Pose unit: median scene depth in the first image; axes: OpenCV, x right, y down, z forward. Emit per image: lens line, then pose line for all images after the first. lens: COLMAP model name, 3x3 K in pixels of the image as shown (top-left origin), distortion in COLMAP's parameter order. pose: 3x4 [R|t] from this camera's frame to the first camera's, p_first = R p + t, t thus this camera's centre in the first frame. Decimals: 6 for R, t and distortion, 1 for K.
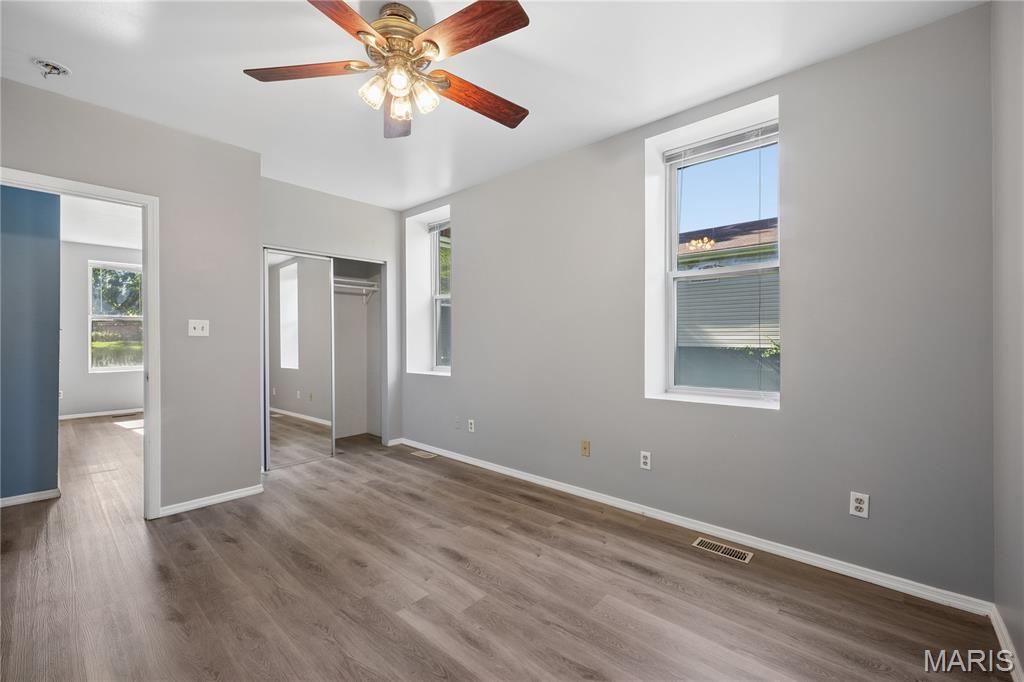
lens RADIAL K [[421.7, 0, 513.2], [0, 421.7, 340.8], [0, 0, 1]] dist [0.007275, 0.000120]
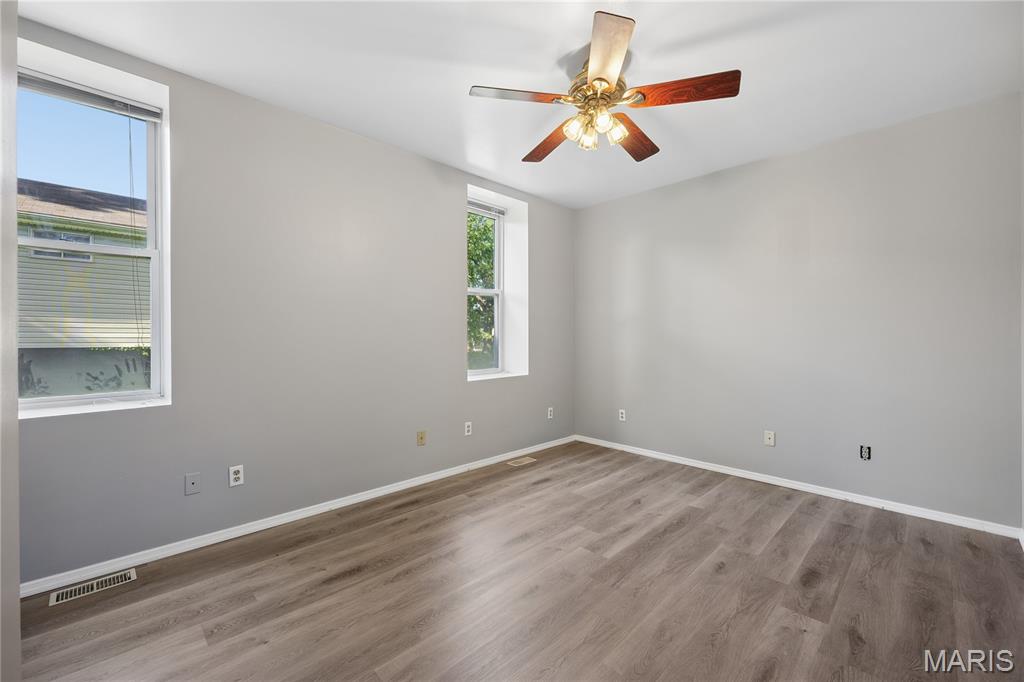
lens RADIAL K [[421.7, 0, 514.9], [0, 421.7, 339.2], [0, 0, 1]] dist [0.007275, 0.000120]
pose [[0.049393, -0.002038, 0.998777, -1.022938], [0.003465, 0.999992, 0.001869, 0.002884], [-0.998773, 0.003368, 0.049399, 0.816928]]
